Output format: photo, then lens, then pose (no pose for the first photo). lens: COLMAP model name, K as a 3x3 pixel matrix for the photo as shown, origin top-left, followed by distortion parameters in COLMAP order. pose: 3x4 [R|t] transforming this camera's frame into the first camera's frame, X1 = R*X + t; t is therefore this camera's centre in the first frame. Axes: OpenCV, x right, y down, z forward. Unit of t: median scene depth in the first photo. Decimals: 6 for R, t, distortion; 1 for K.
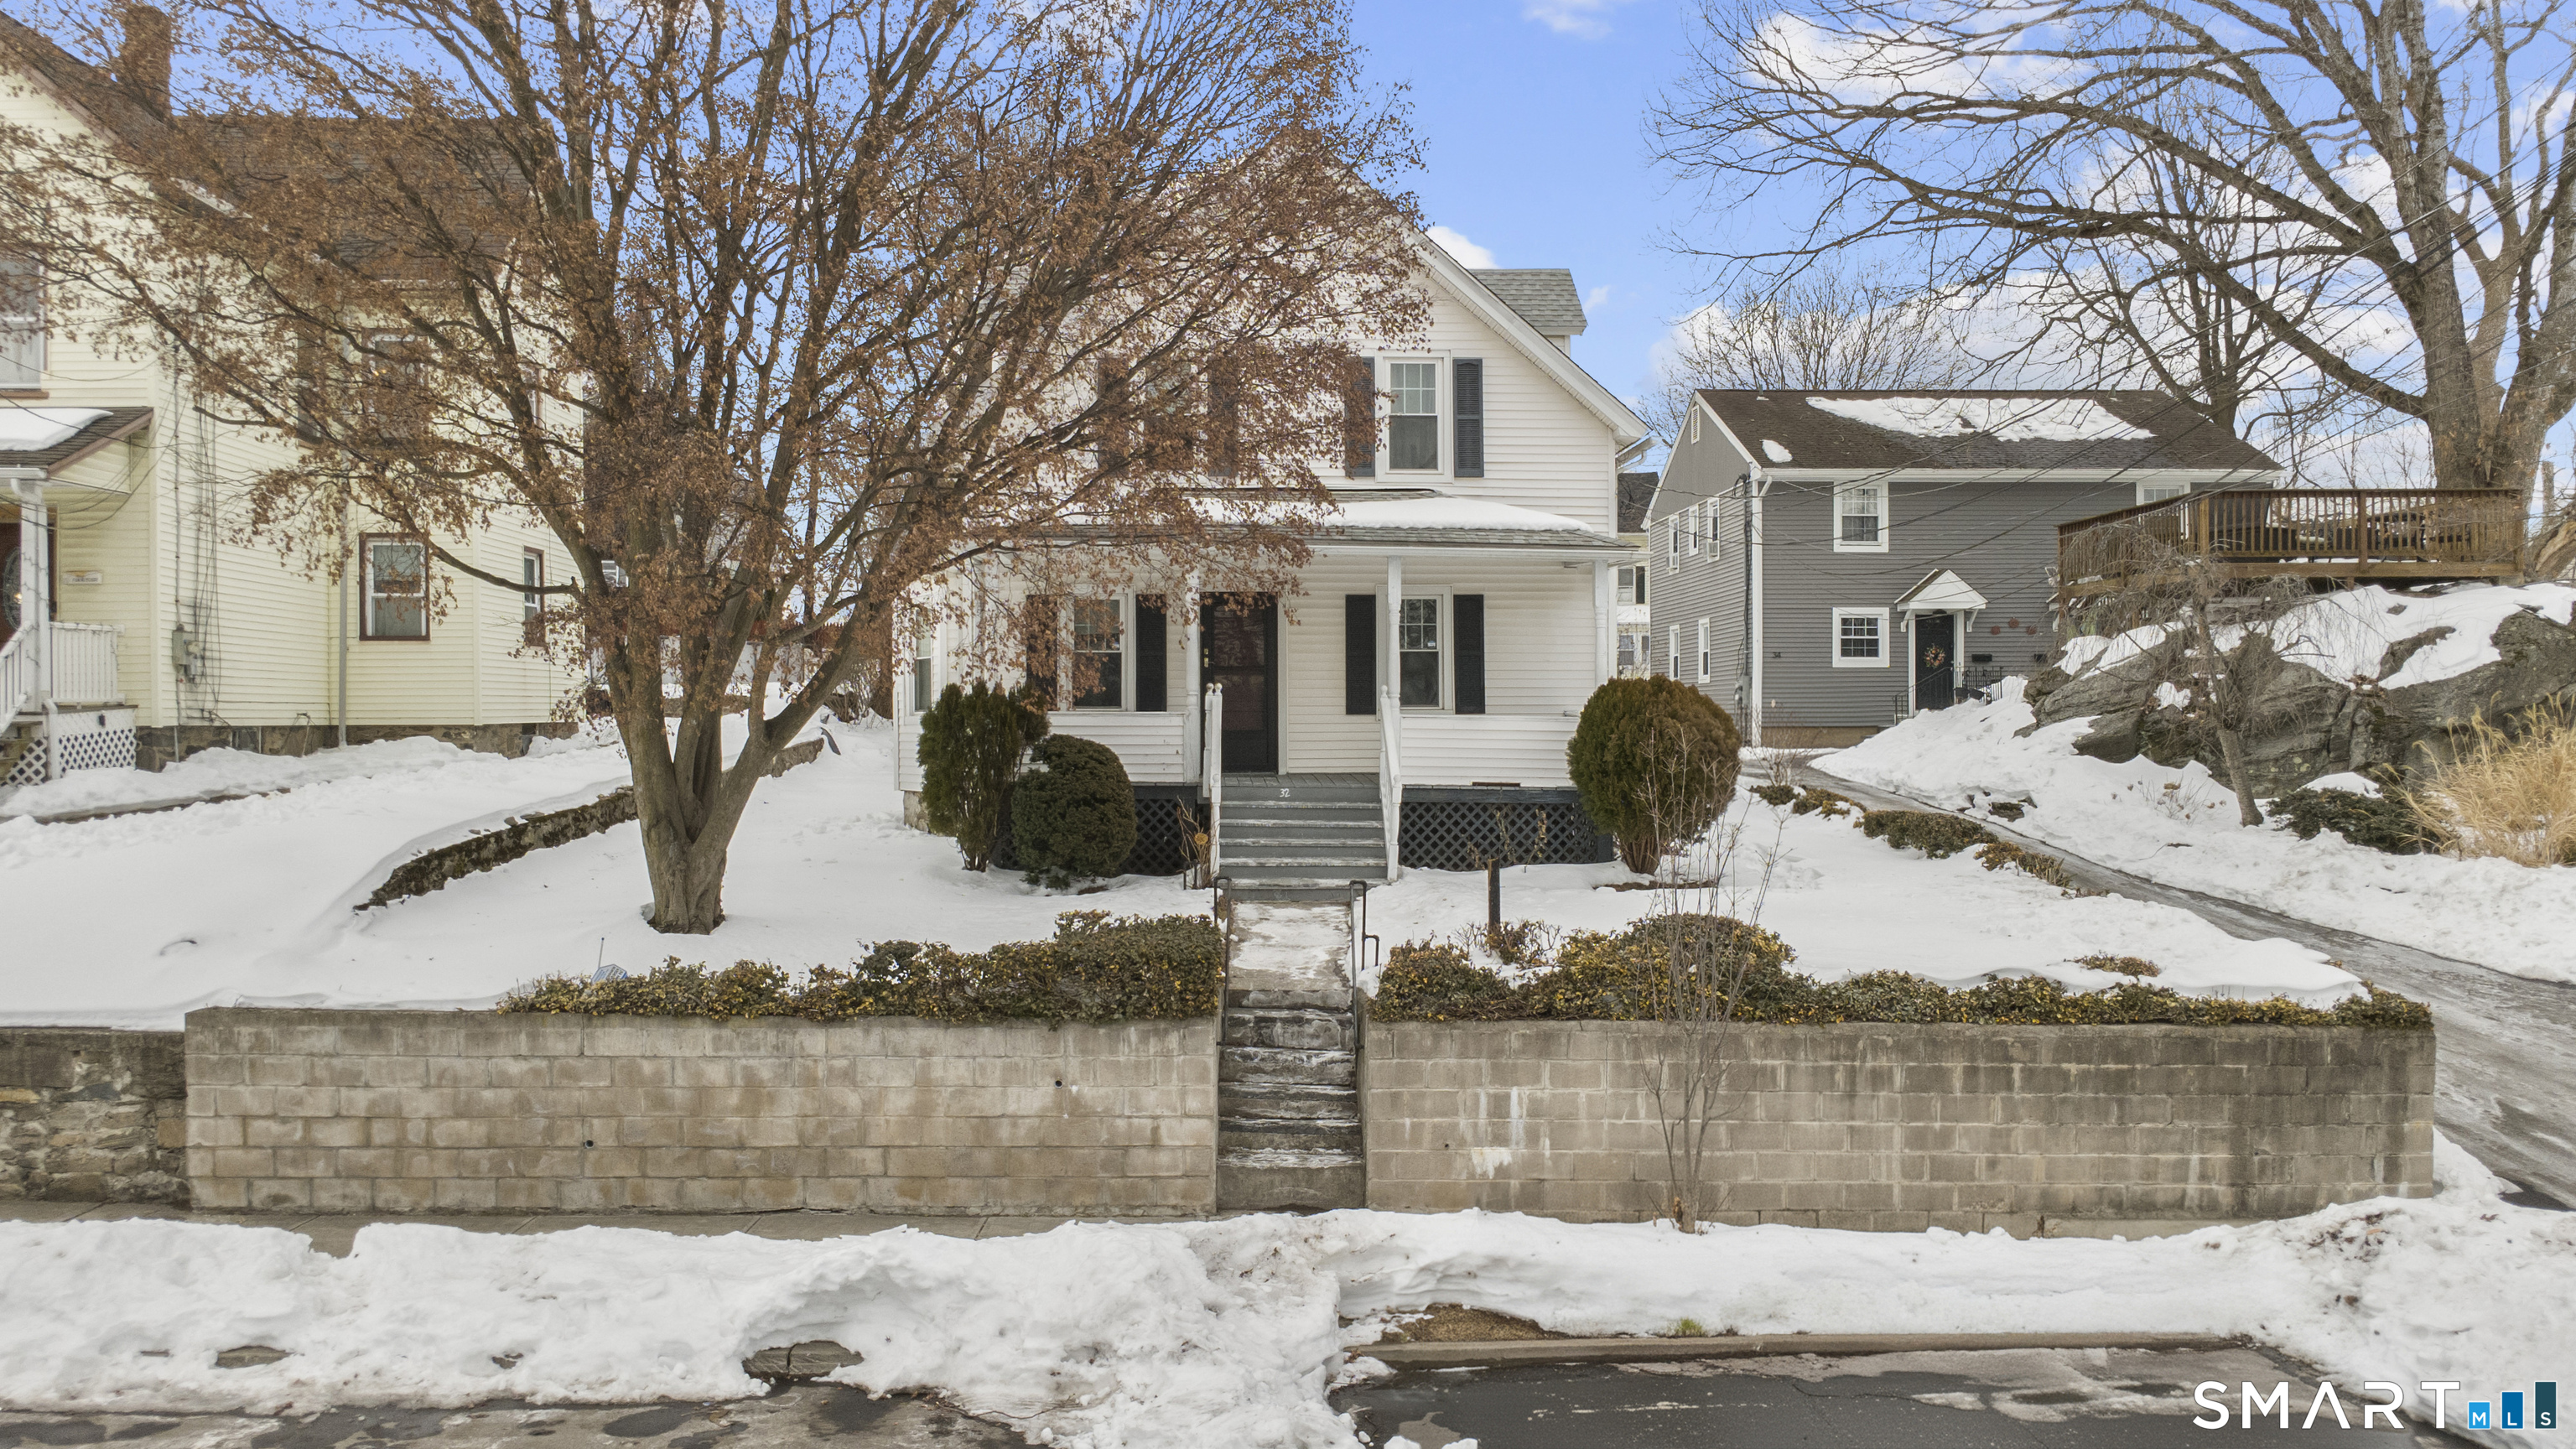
lens RADIAL K [[1811.4, 0, 1291.1], [0, 1811.4, 720.7], [0, 0, 1]] dist [0.023545, -0.027993]
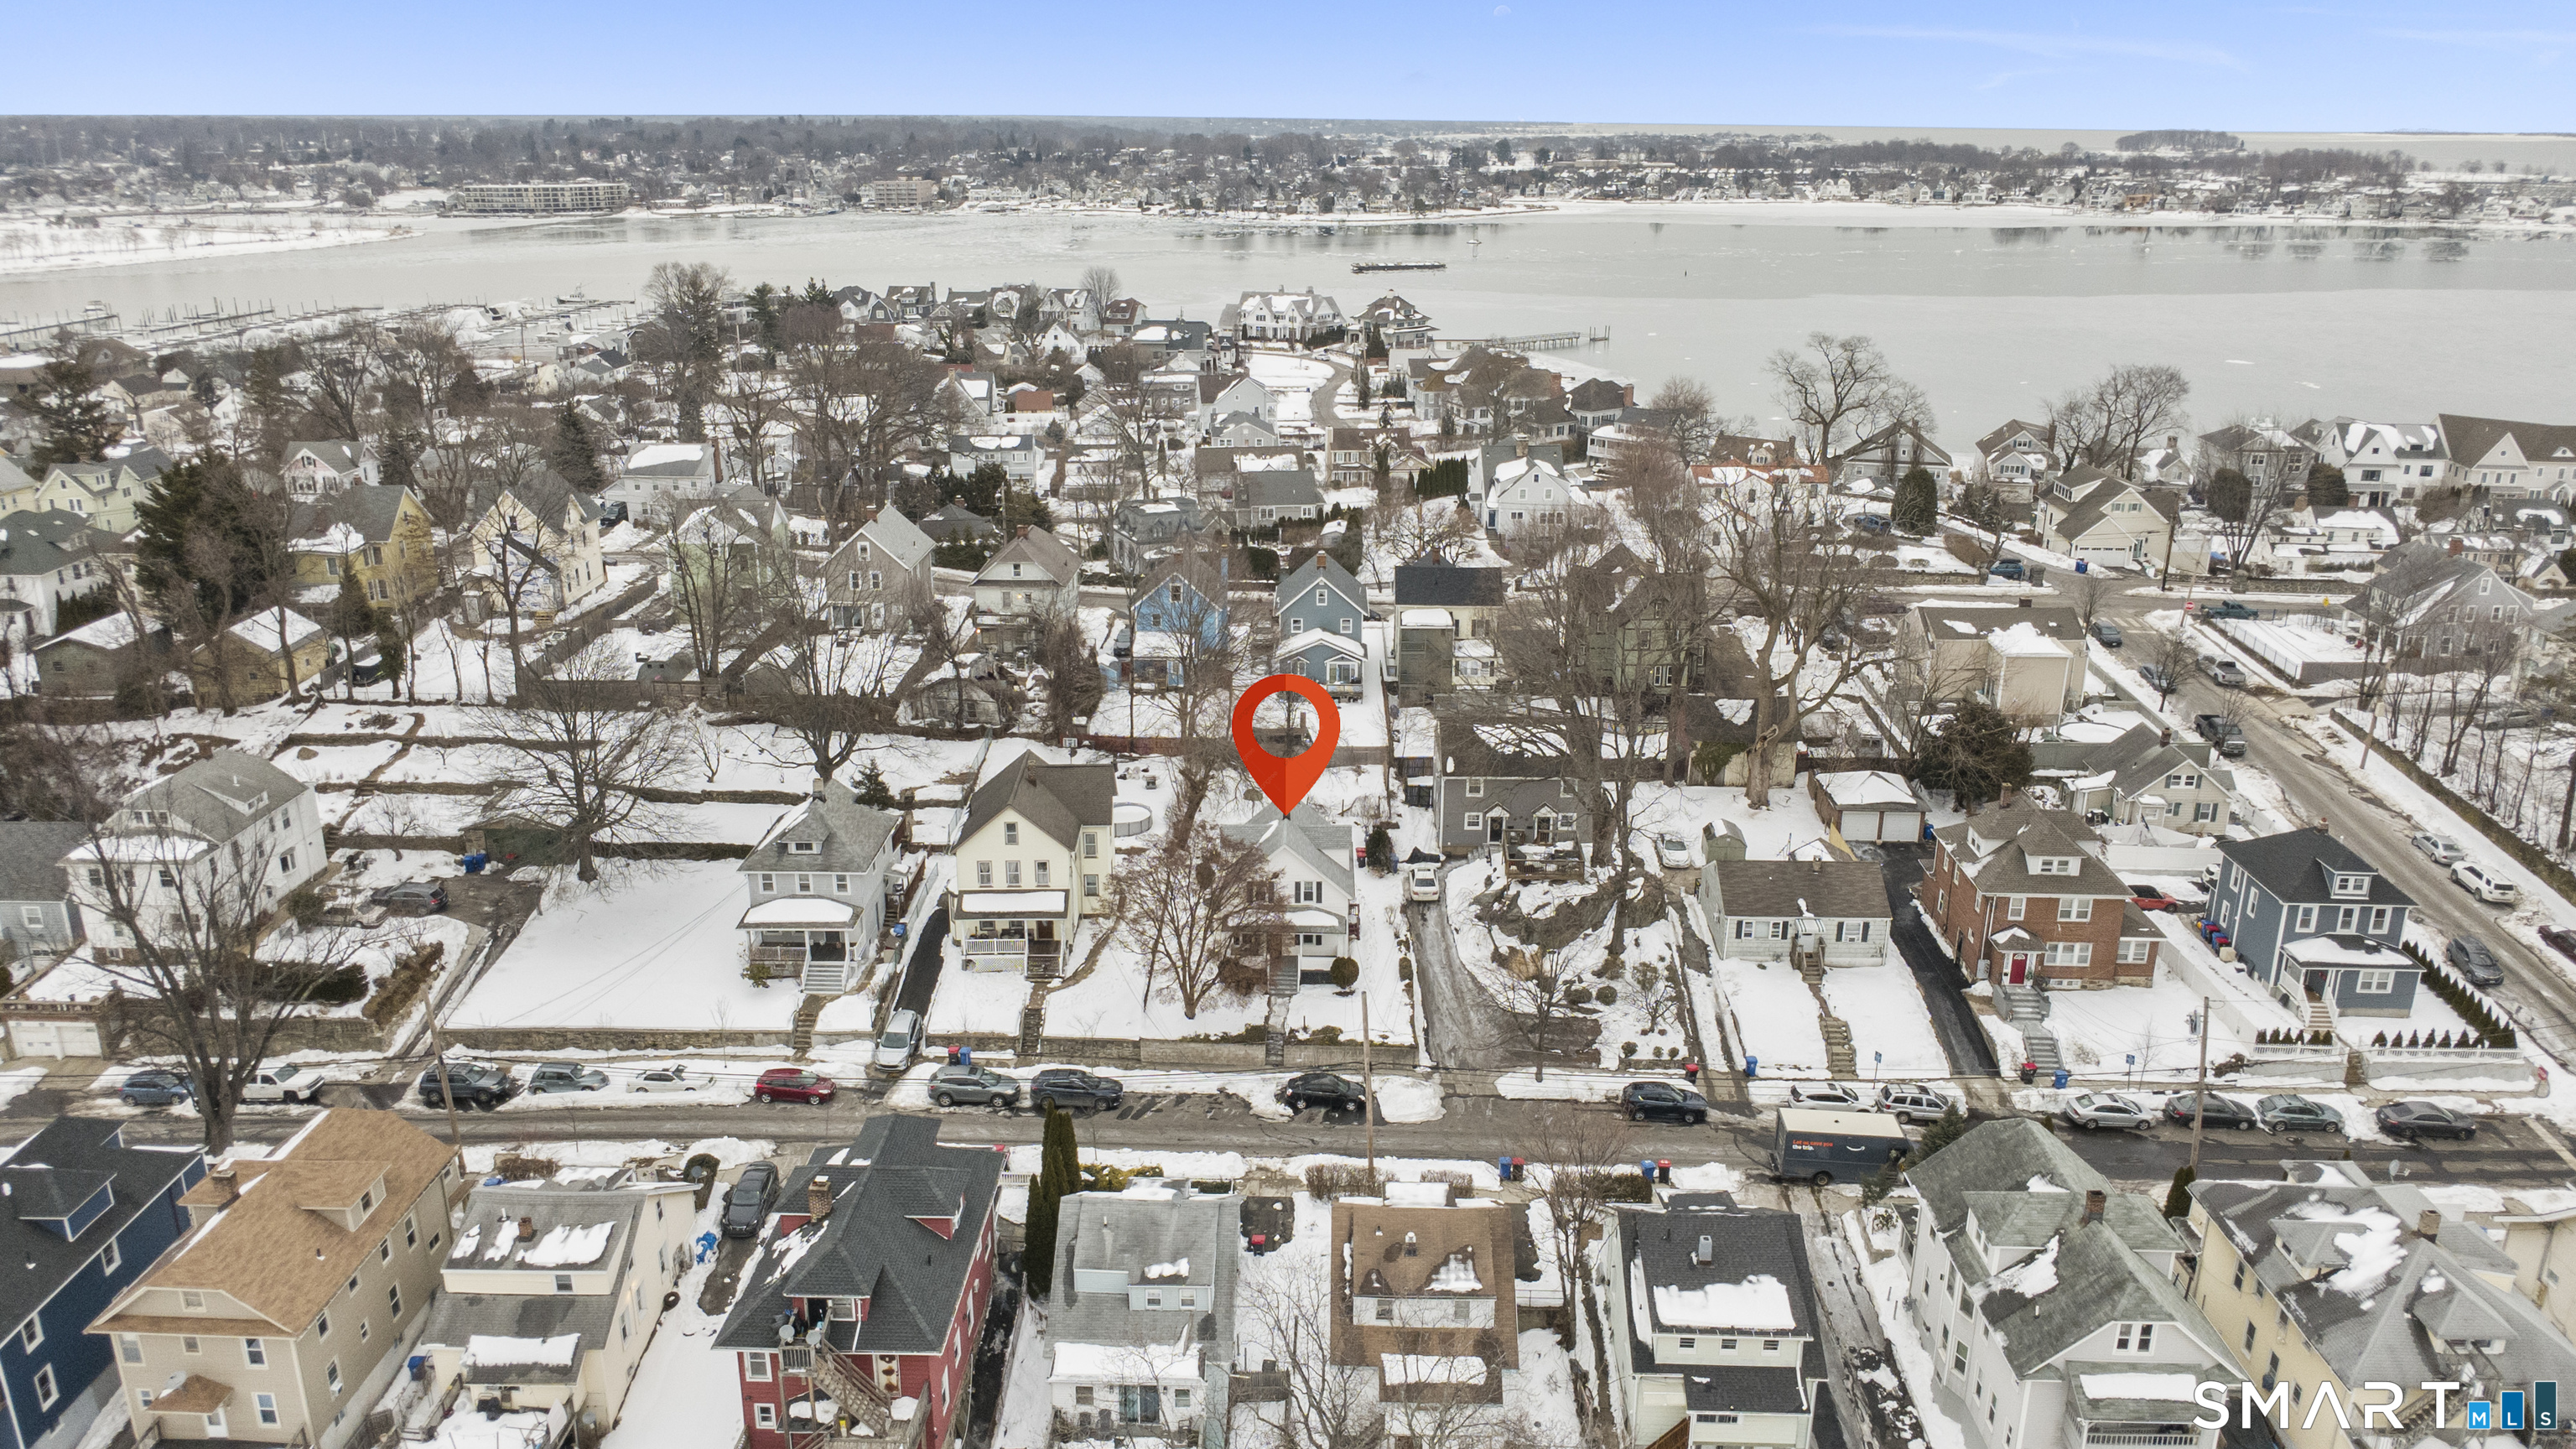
lens RADIAL K [[1759.5, 0, 1293.7], [0, 1759.5, 659.1], [0, 0, 1]] dist [0.002697, -0.000016]
pose [[0.998007, 0.017985, -0.060492, 0.343248], [-0.000522, 0.960854, 0.277053, -2.375670], [0.063107, -0.276469, 0.958948, -3.921125]]
